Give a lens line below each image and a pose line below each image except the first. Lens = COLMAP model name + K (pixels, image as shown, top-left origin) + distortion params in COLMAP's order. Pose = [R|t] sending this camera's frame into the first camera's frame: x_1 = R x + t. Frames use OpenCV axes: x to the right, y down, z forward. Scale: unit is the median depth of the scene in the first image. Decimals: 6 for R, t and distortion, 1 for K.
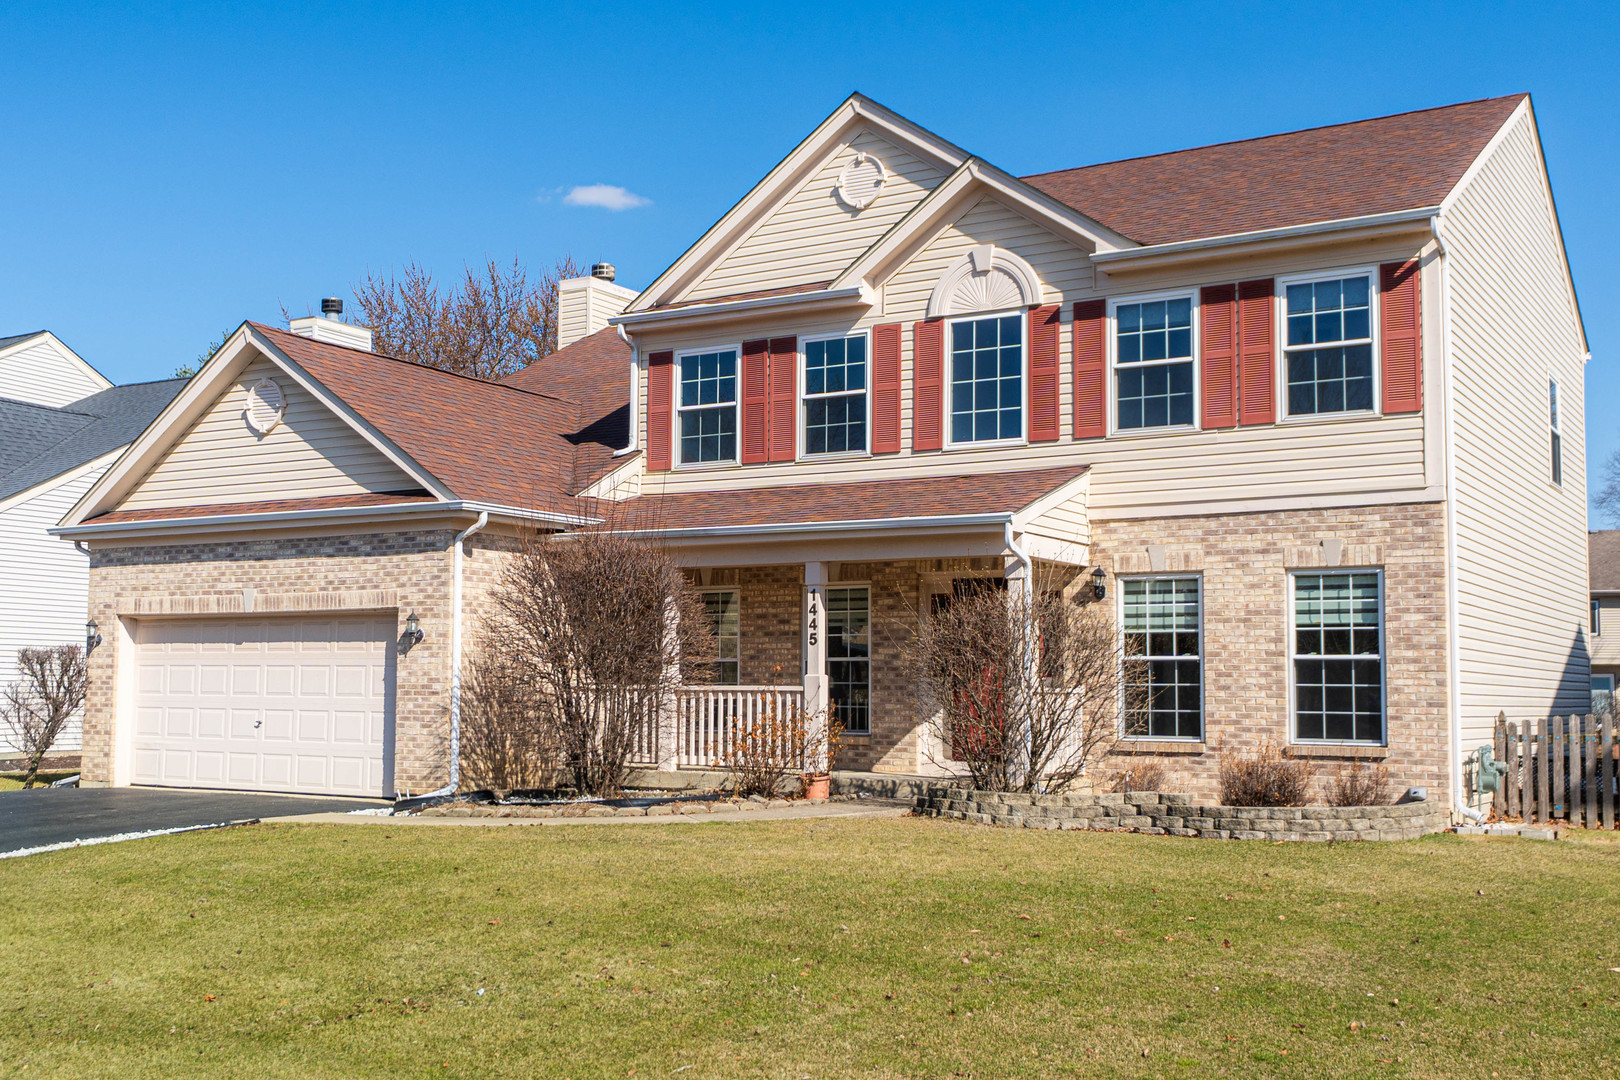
lens RADIAL K [[1496.7, 0, 810.7], [0, 1496.7, 542.5], [0, 0, 1]] dist [-0.010769, 0.000000]
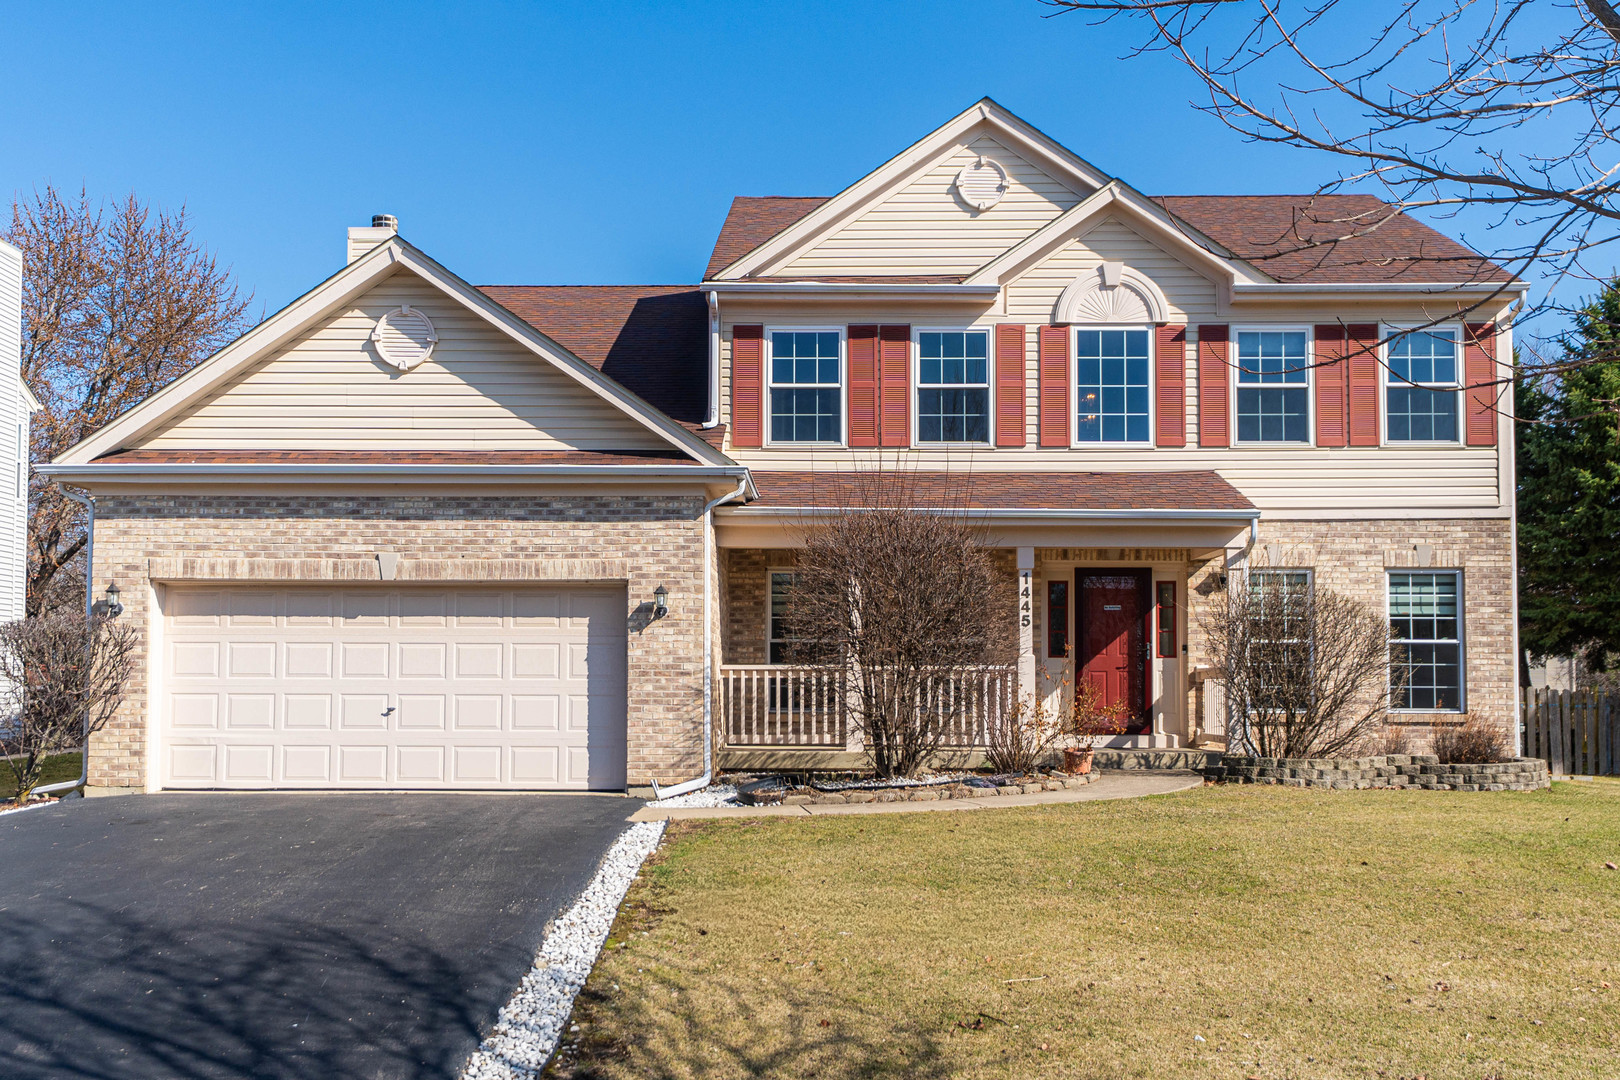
lens RADIAL K [[1383.1, 0, 808.7], [0, 1383.1, 582.0], [0, 0, 1]] dist [-0.006223, -0.000239]
pose [[0.889371, 0.026903, 0.456393, -0.551866], [-0.041397, 0.998905, 0.021788, 0.021855], [-0.455307, -0.038271, 0.889511, 0.203358]]
